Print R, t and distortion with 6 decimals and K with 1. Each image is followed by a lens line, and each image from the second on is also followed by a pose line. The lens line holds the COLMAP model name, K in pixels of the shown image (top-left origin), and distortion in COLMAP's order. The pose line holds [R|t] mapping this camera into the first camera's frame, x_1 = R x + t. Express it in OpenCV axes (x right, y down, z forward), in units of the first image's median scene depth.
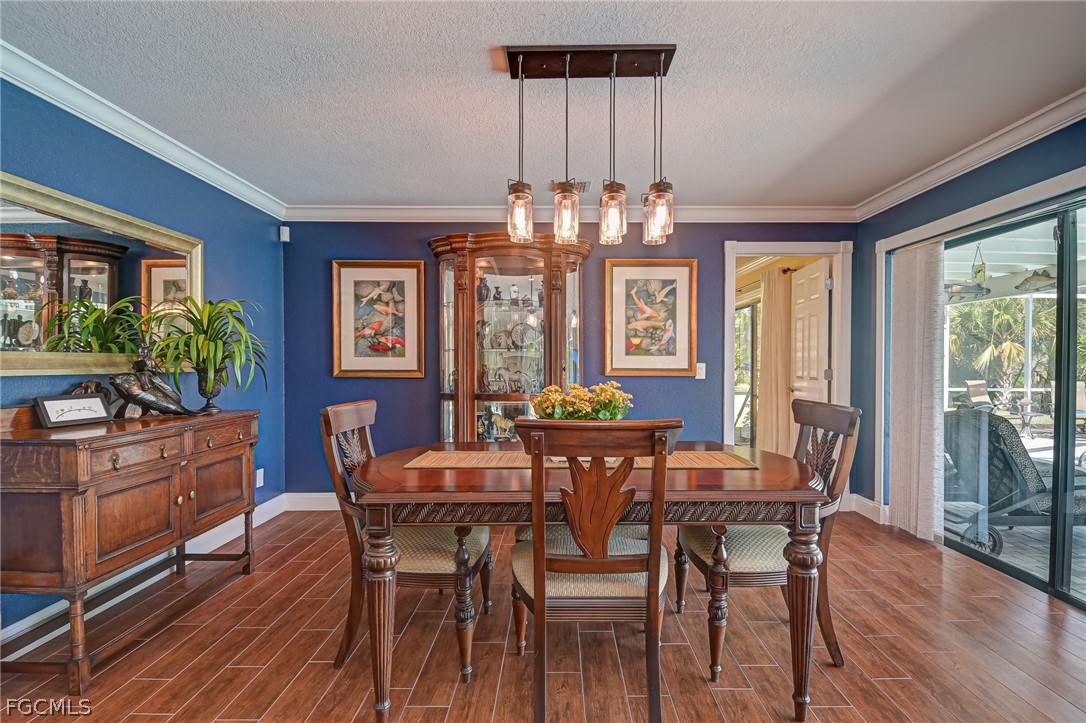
lens RADIAL K [[551.9, 0, 556.3], [0, 551.9, 379.0], [0, 0, 1]] dist [0.000360, -0.018732]
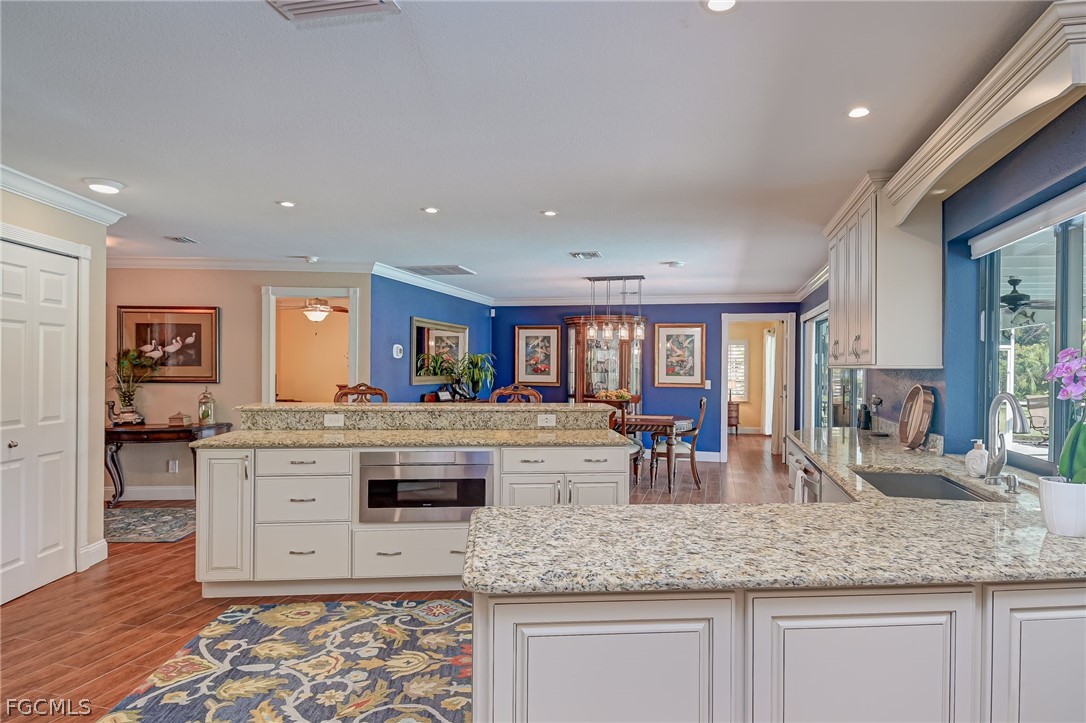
lens RADIAL K [[626.2, 0, 580.5], [0, 626.2, 364.2], [0, 0, 1]] dist [0.000711, -0.002180]
pose [[0.980009, 0.007920, -0.198798, 0.265571], [-0.015355, 0.999238, -0.035887, -0.001635], [0.198362, 0.038222, 0.979383, -1.129586]]
